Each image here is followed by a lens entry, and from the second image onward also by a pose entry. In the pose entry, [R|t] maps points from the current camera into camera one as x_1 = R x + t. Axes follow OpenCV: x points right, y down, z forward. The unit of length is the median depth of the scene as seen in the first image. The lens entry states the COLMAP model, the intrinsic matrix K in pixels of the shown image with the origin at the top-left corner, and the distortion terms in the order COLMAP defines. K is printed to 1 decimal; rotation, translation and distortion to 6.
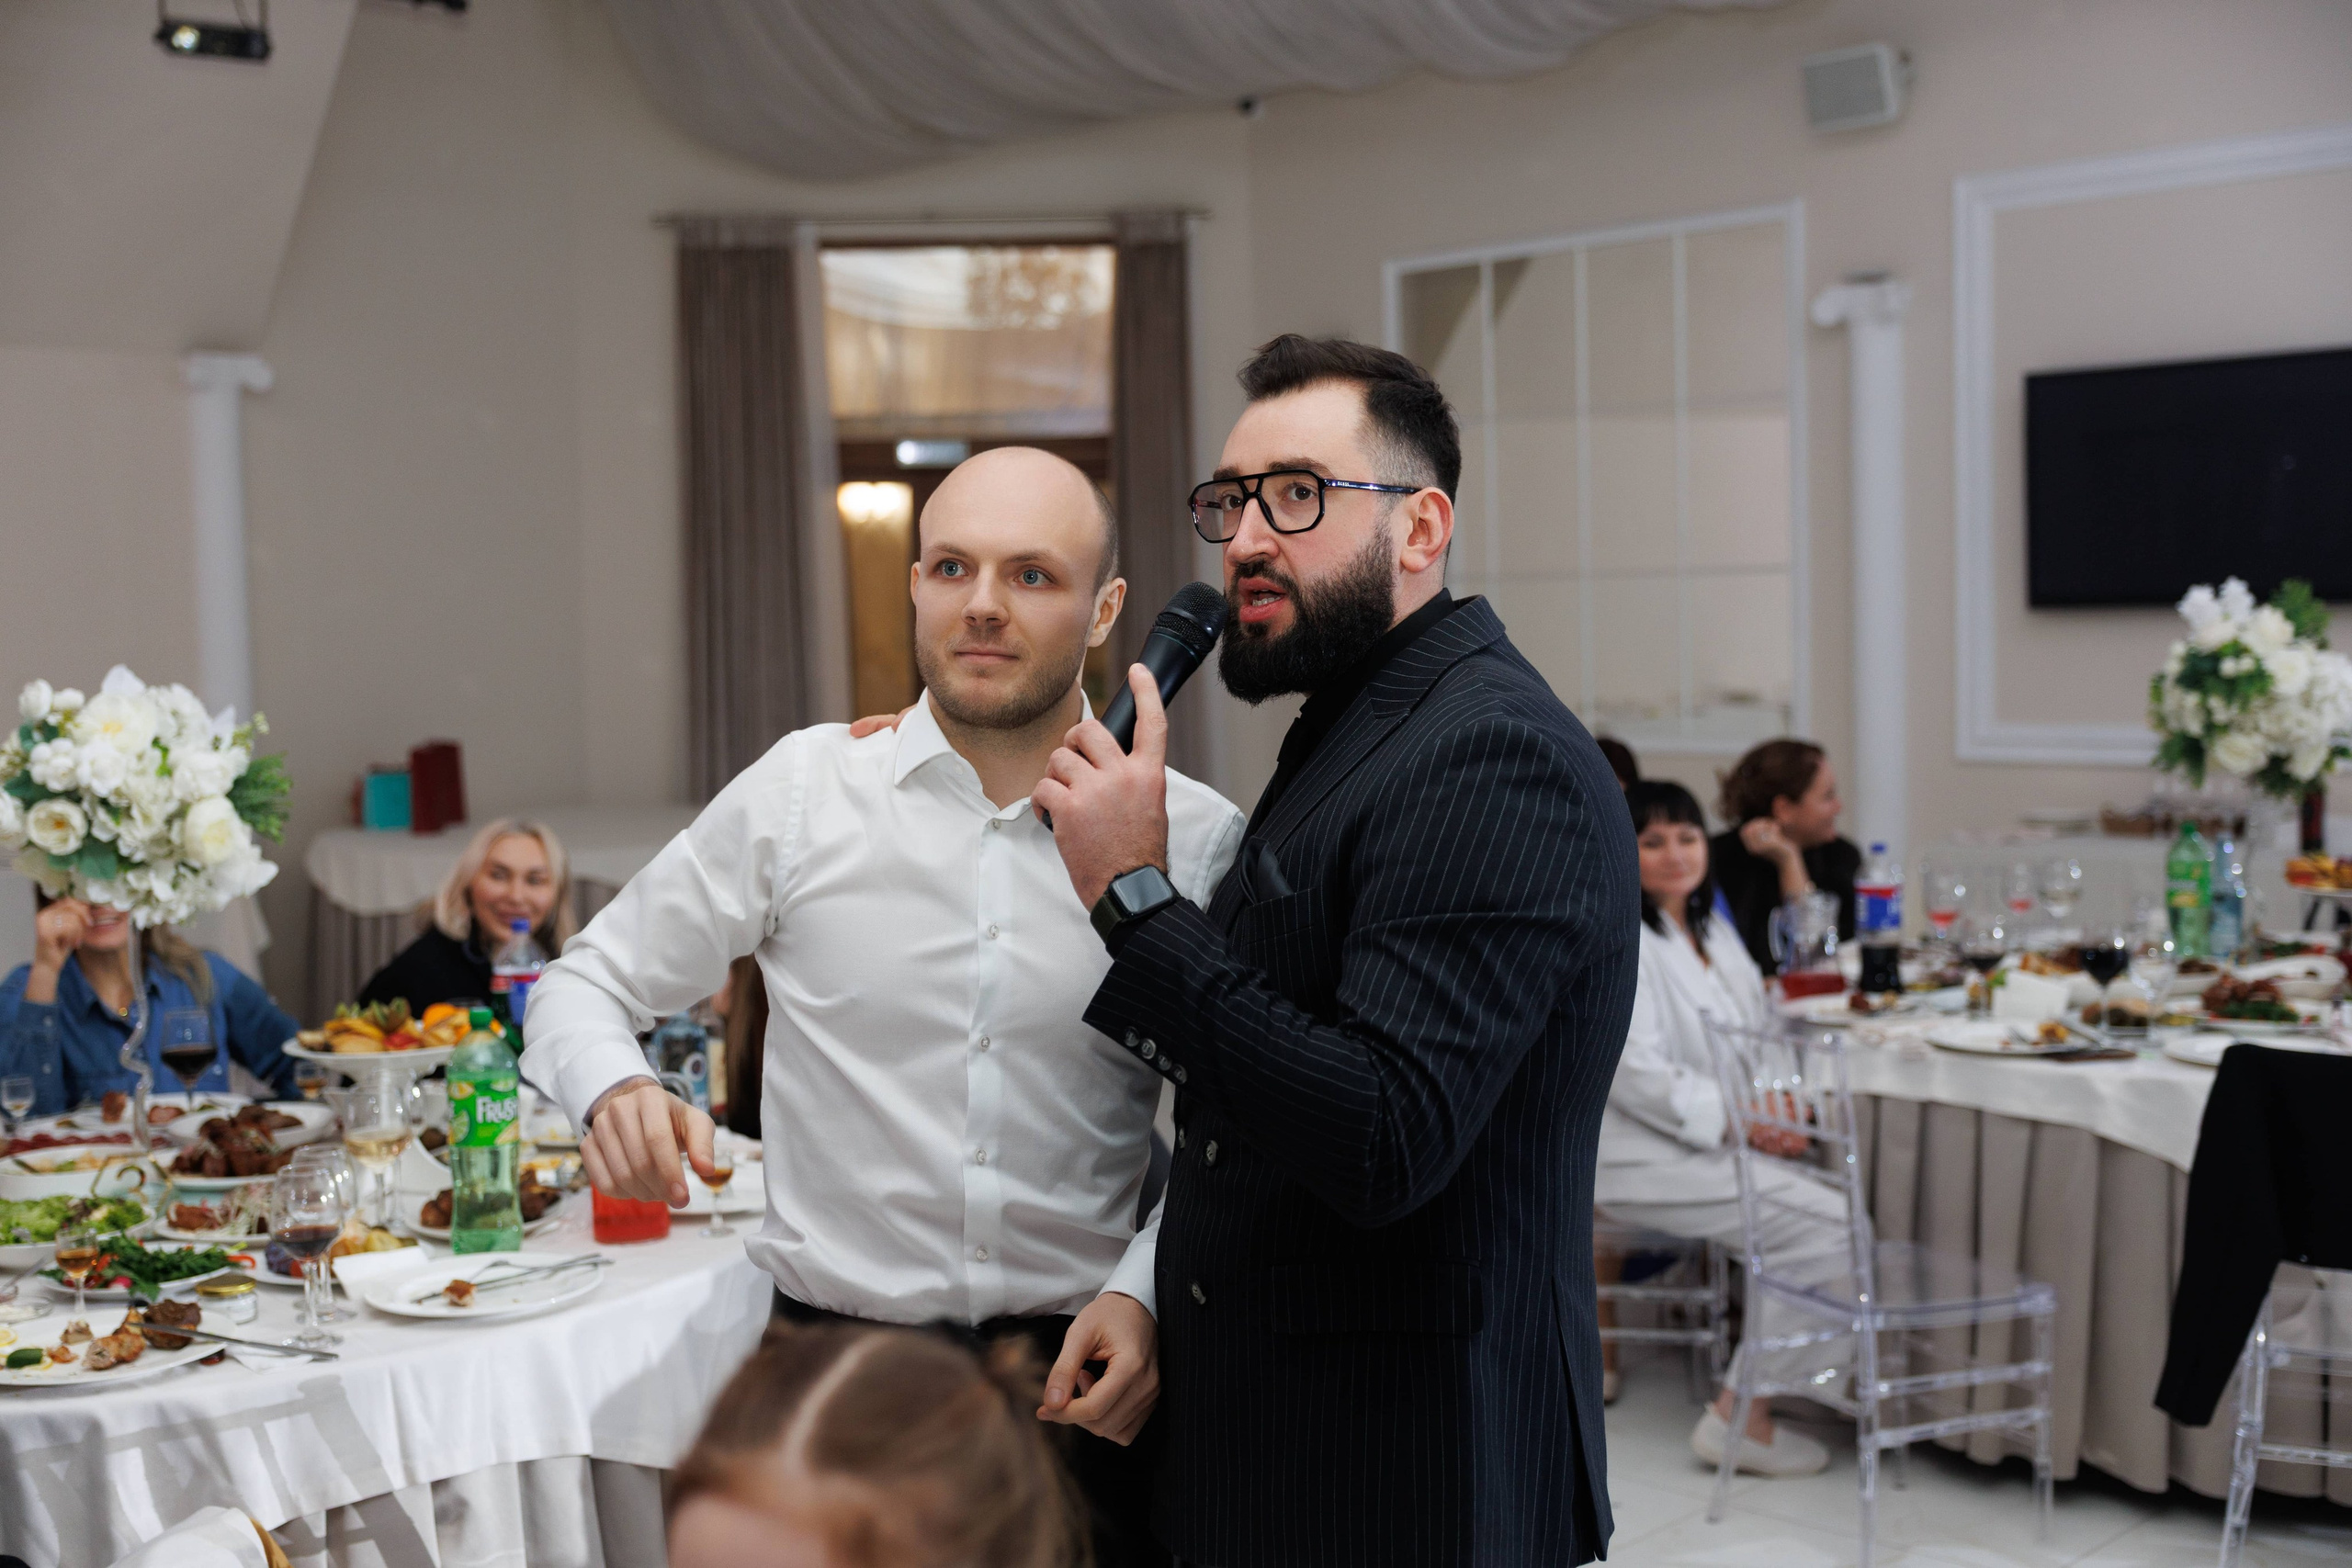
lens RADIAL K [[2650.9, 0, 1179.1], [0, 2650.9, 780.1], [0, 0, 1]] dist [0.001531, 0.000000]
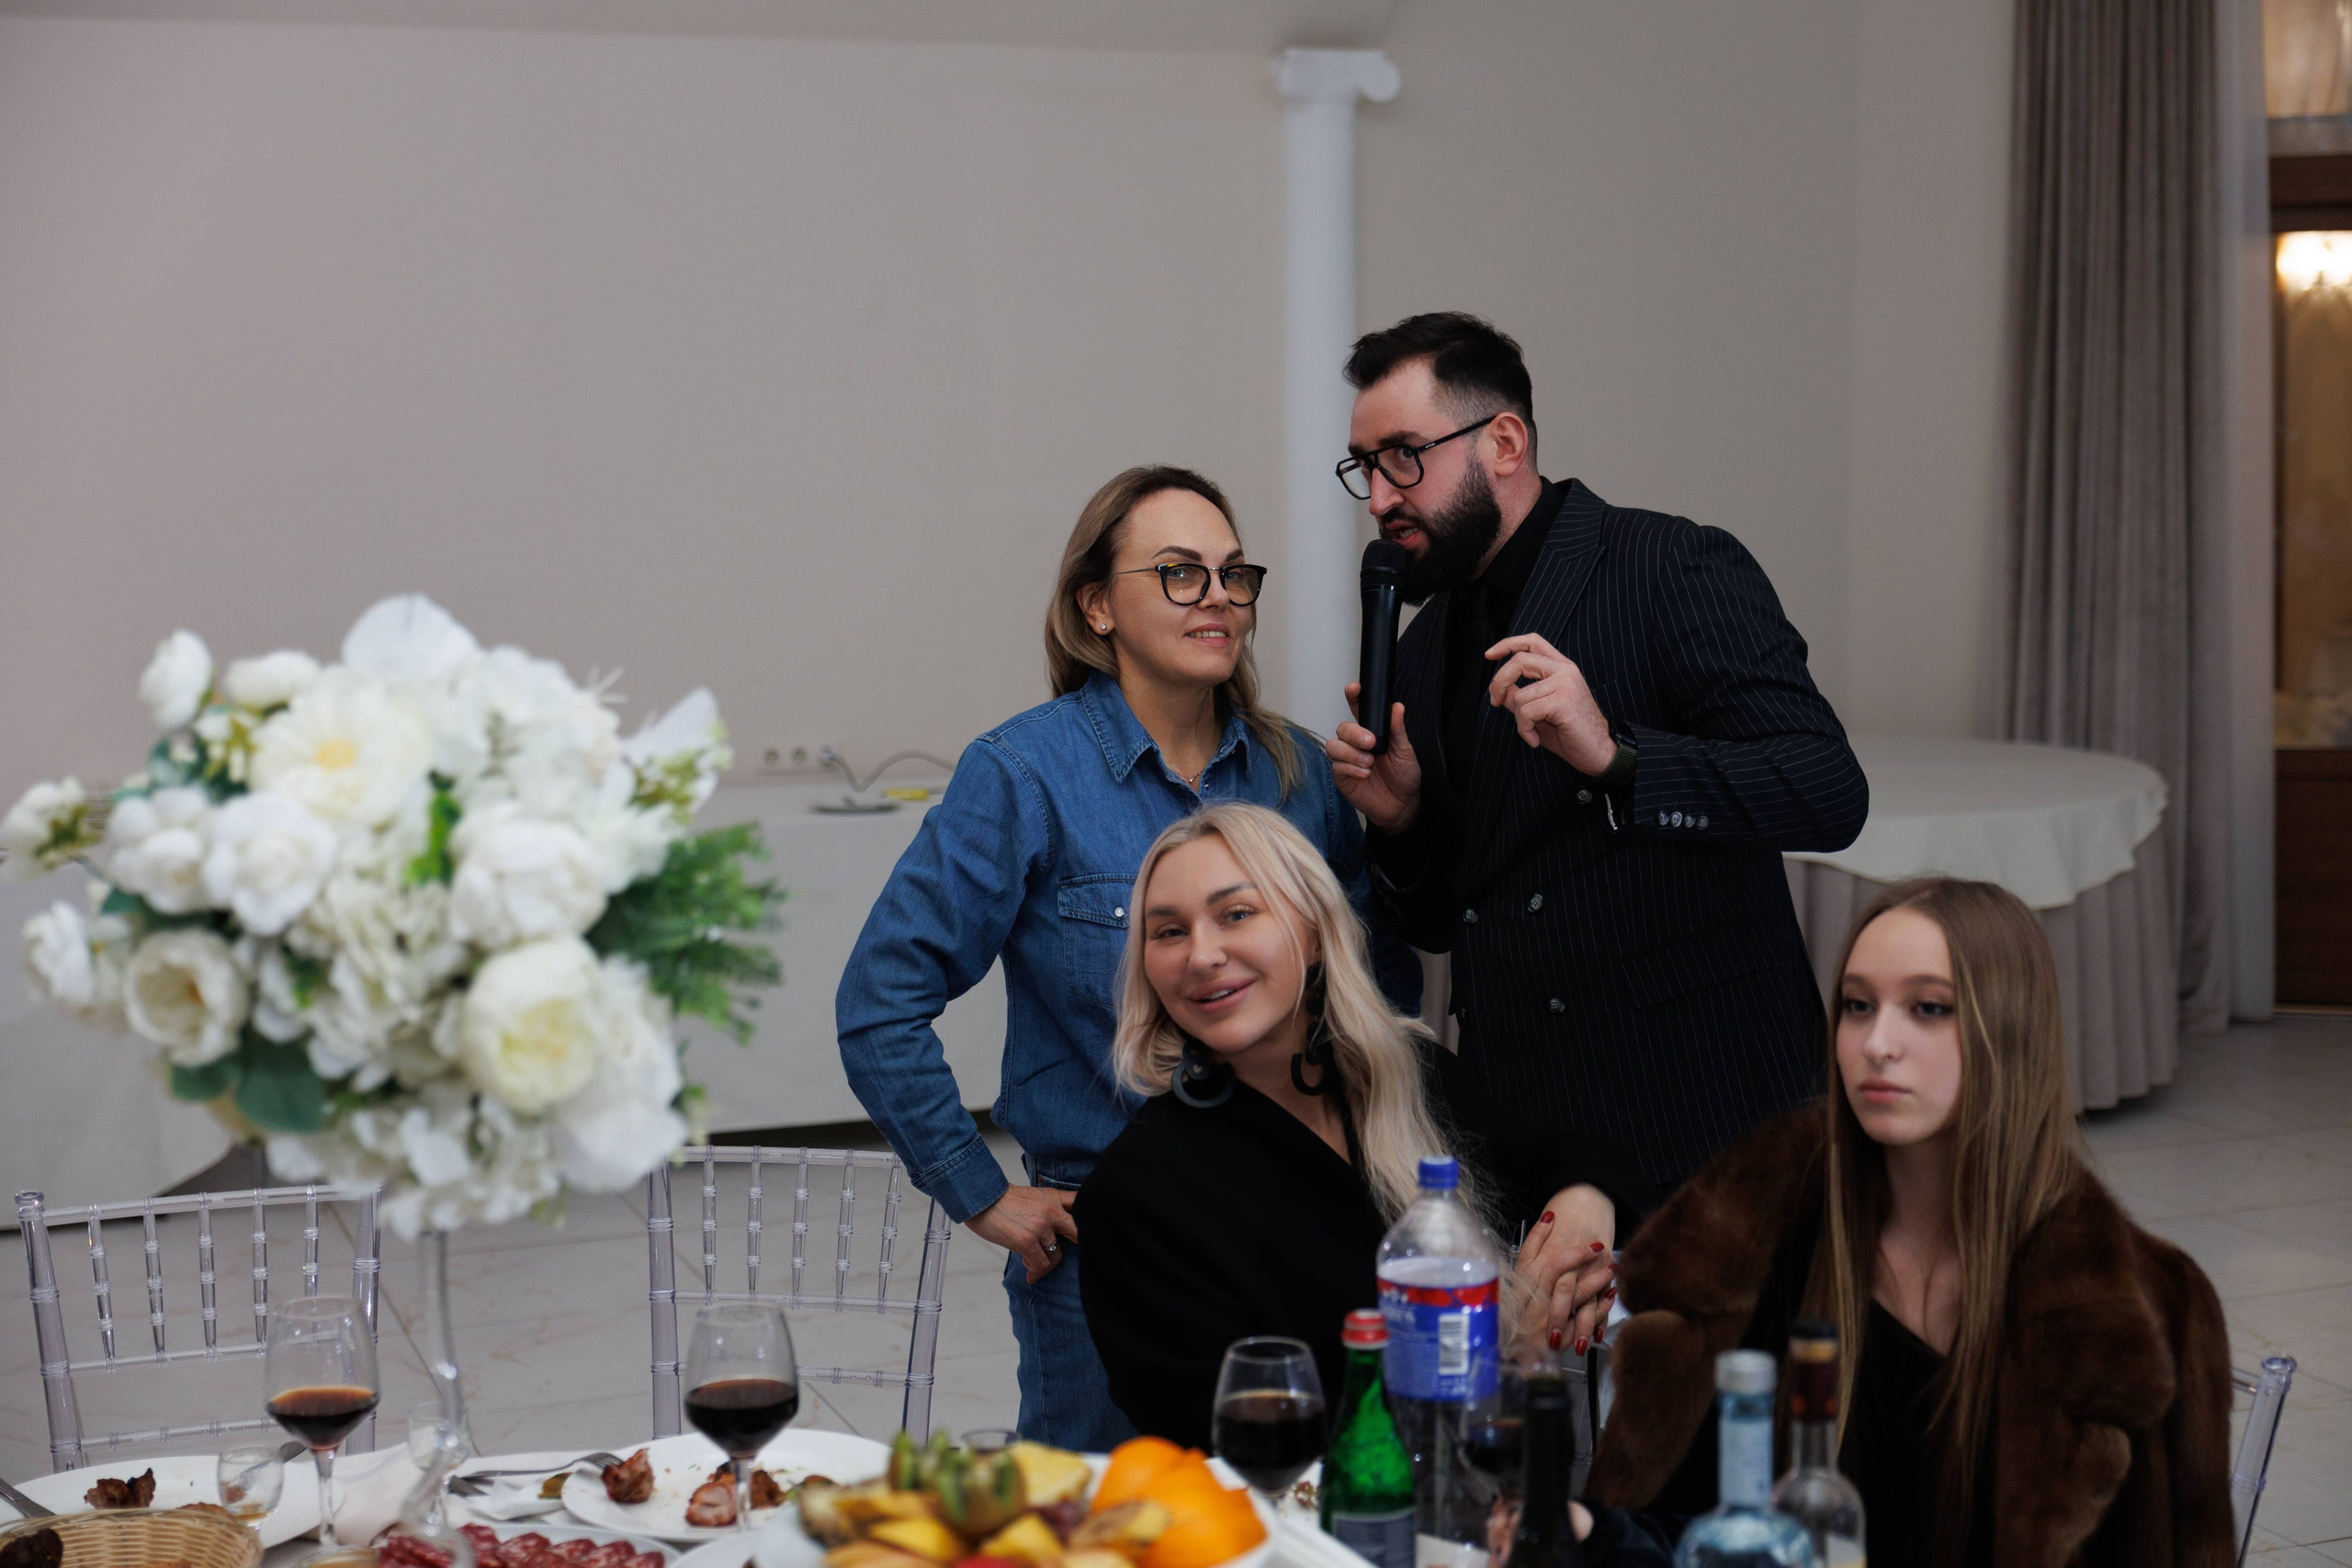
lens RADIAL K [[3269.9, 0, 1181.4], [0, 3269.9, 776.5], [0, 0, 1]] dist [-0.004988, 0.000000]
pose [[0.901814, 0.051277, -0.429072, -0.072199], [-0.032100, 0.998141, 0.051817, -0.046116], [0.430931, -0.032956, 0.901783, 0.606807]]
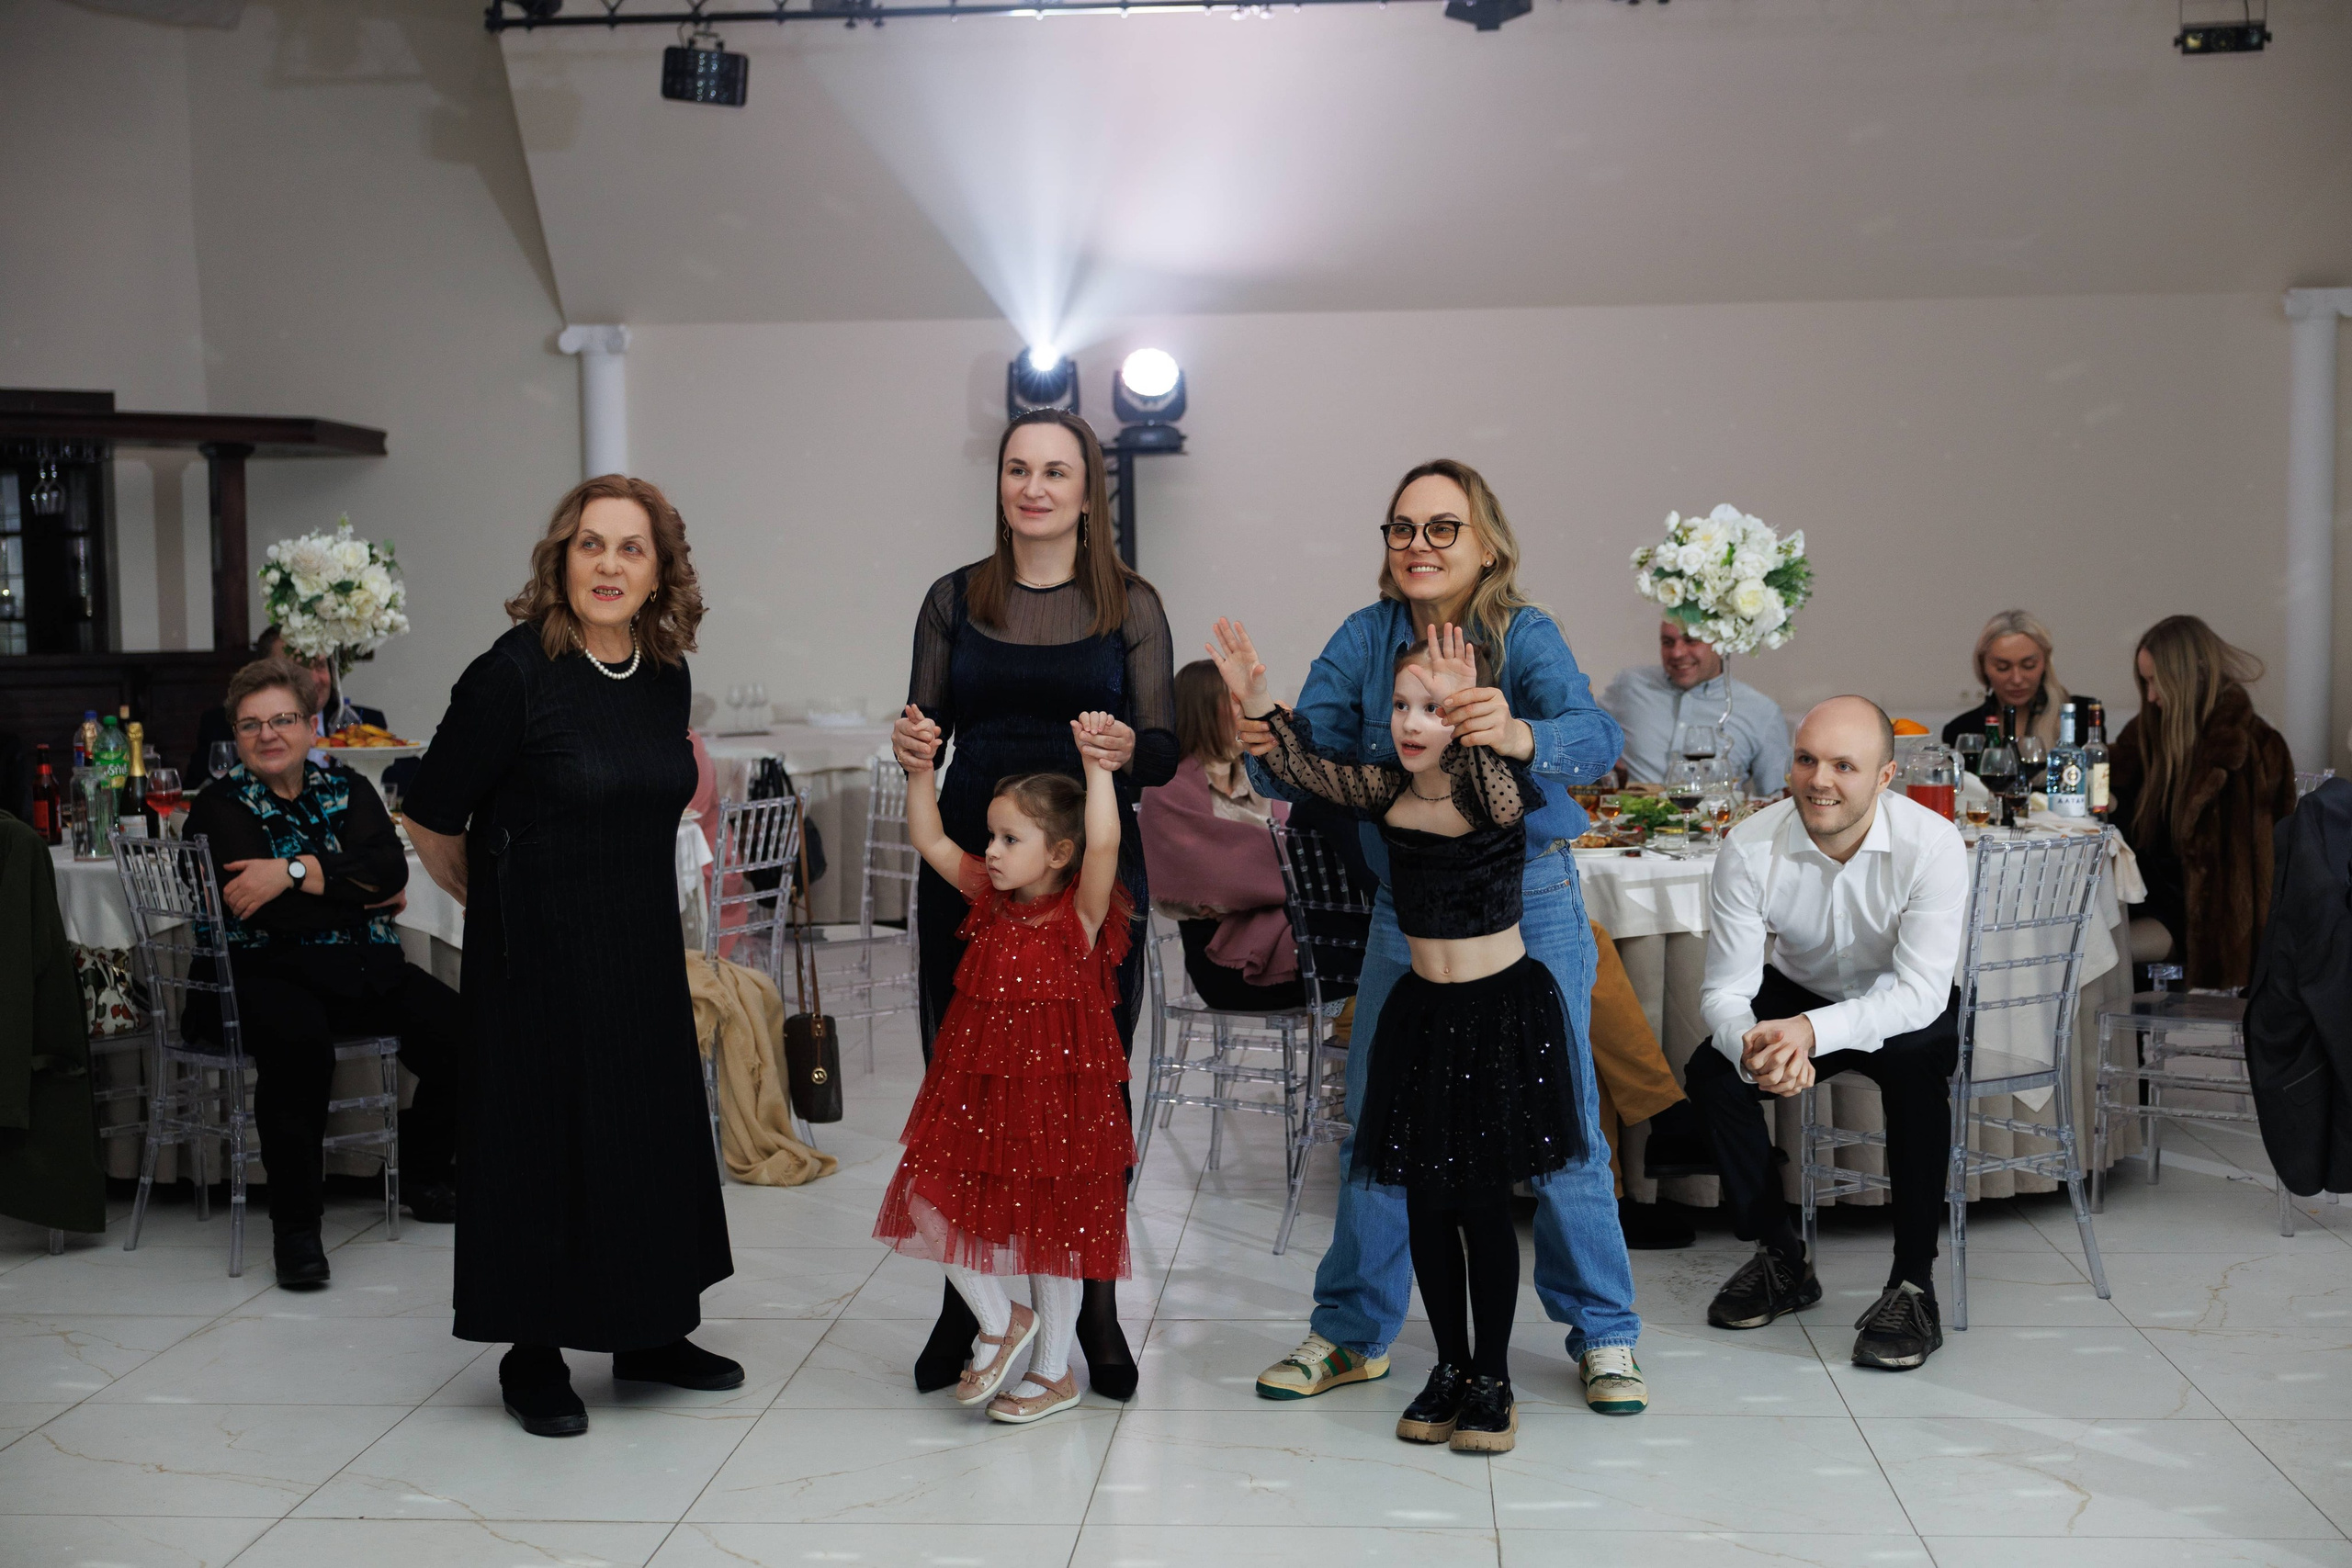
lens RADIAL K [[2876.3, 0, 1182.5], [0, 2876.3, 779.4], [0, 0, 1]] dist [-0.006248, 0.000000]
pose [[0.622587, 0.056972, -0.780474, 0.869120], [-0.047076, 0.998267, 0.035317, 0.088590], [0.781133, 0.014754, 0.624190, -0.448265]]
